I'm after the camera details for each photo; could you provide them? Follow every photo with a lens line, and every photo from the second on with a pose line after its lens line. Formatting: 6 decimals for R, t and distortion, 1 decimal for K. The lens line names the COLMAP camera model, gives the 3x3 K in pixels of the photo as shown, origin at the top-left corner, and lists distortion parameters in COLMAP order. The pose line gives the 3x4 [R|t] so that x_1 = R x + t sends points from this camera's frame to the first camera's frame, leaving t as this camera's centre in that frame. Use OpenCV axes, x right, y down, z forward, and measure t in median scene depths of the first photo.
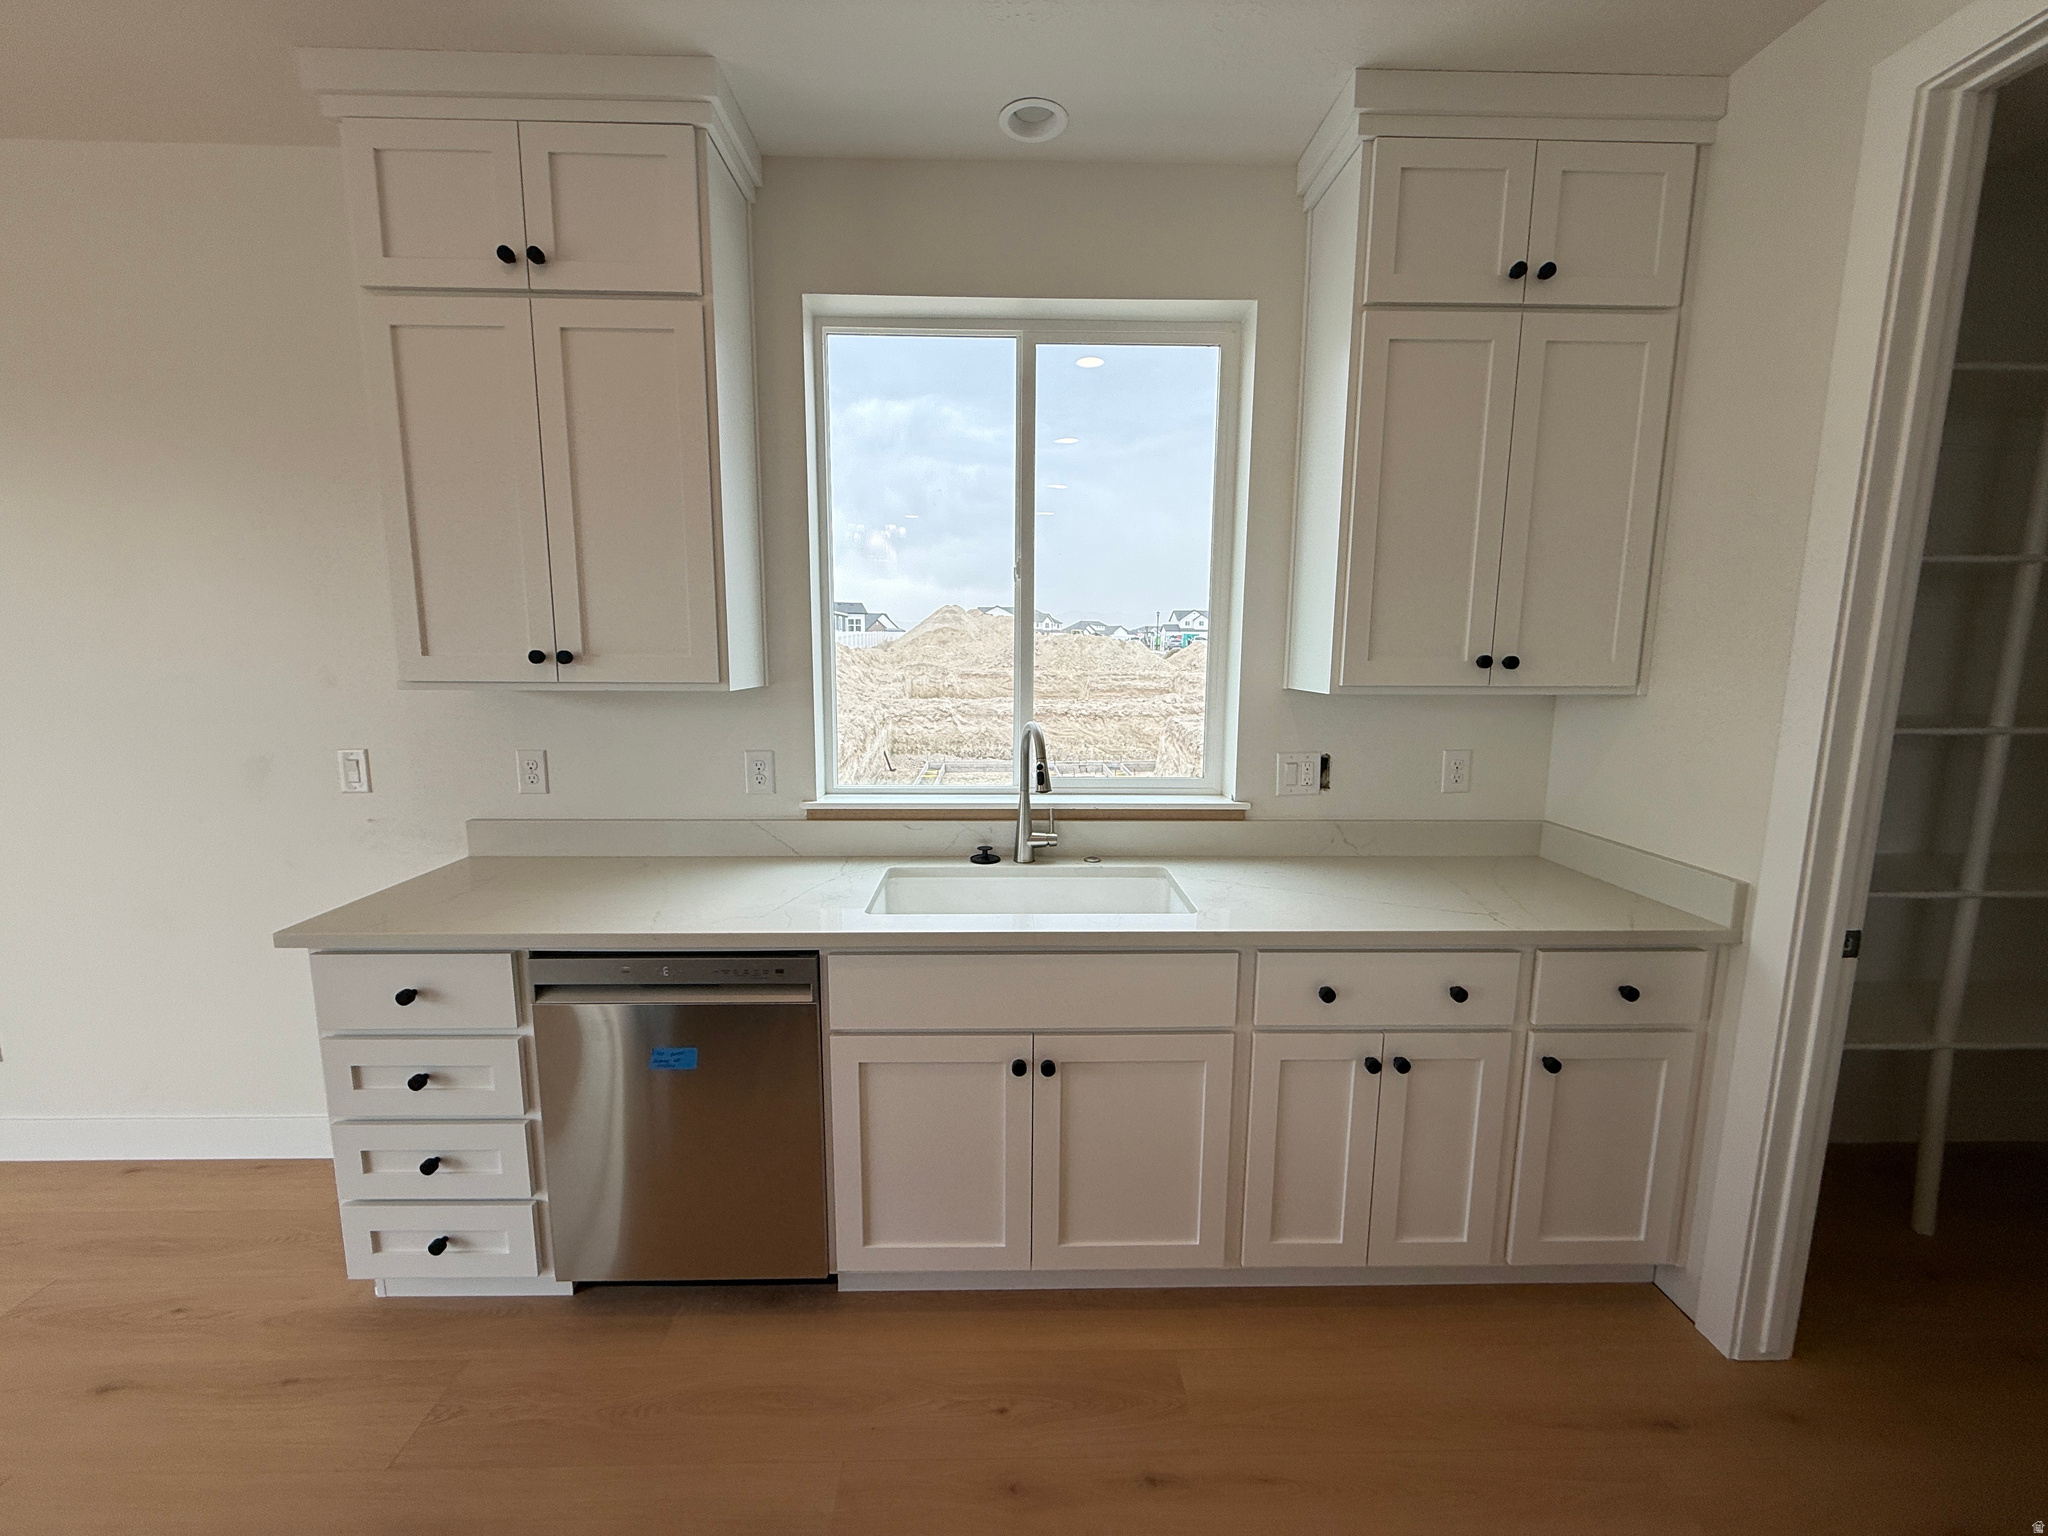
lens RADIAL K [[812.1, 0, 1011.5], [0, 812.1, 767.2], [0, 0, 1]] dist [-0.000942, -0.000327]
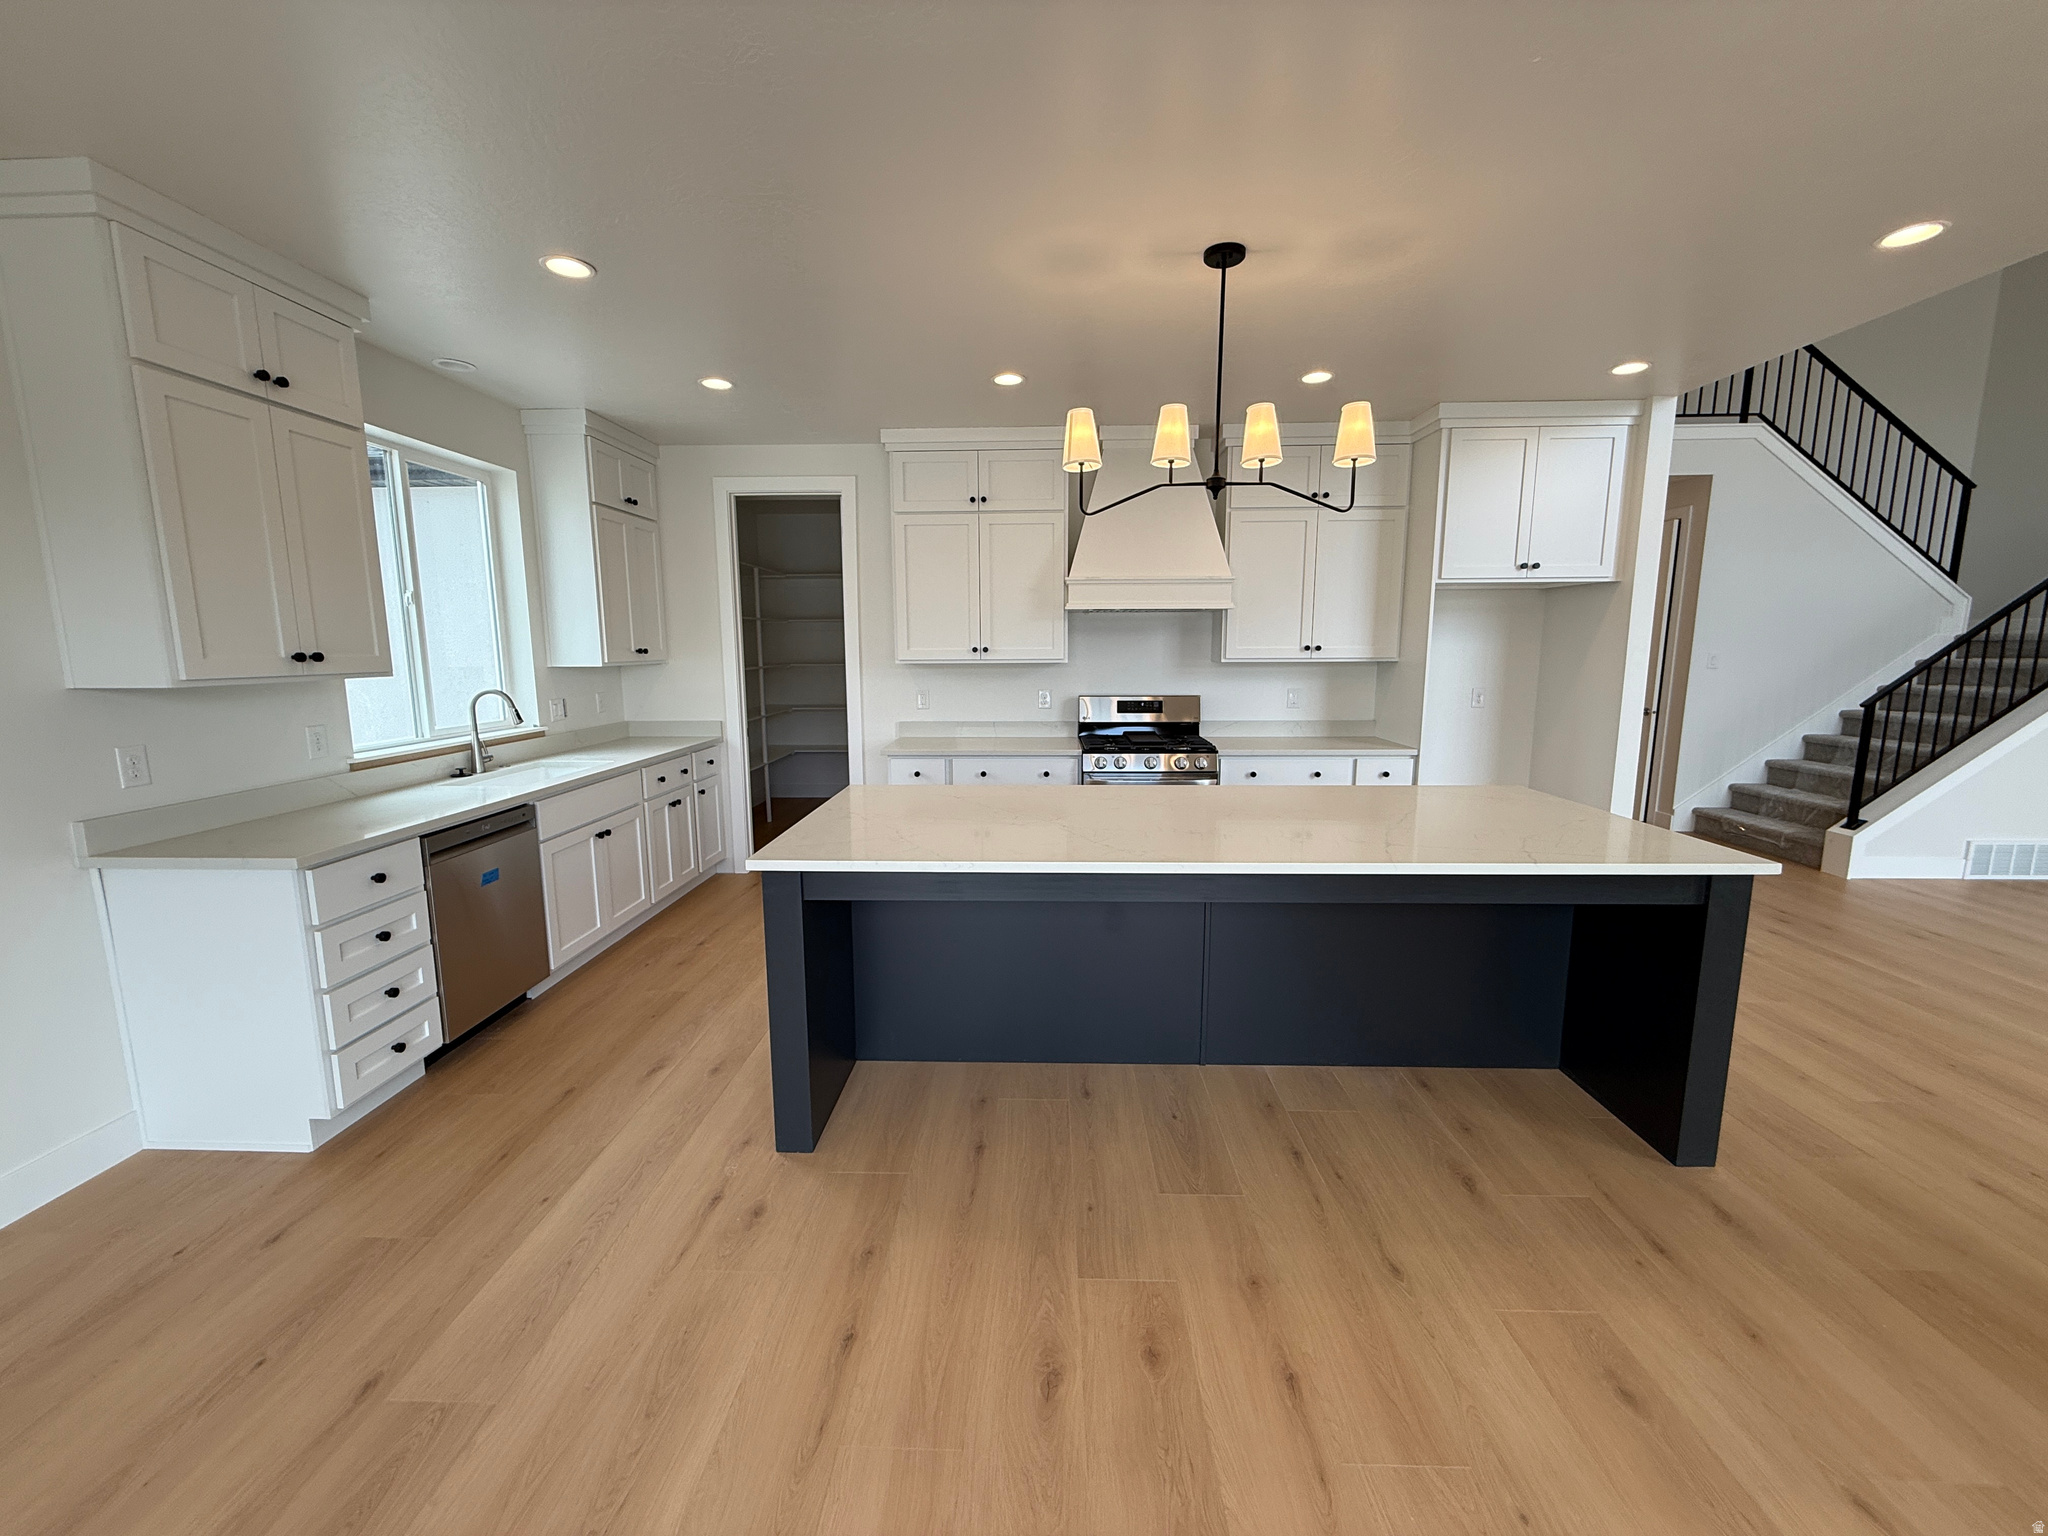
lens RADIAL K [[812.1, 0, 1017.6], [0, 812.1, 760.1], [0, 0, 1]] dist [-0.000942, -0.000327]
pose [[0.062584, -0.147787, 0.987037, -1.744599], [0.151736, 0.978888, 0.136946, 0.030953], [-0.986438, 0.141198, 0.083687, -0.286576]]
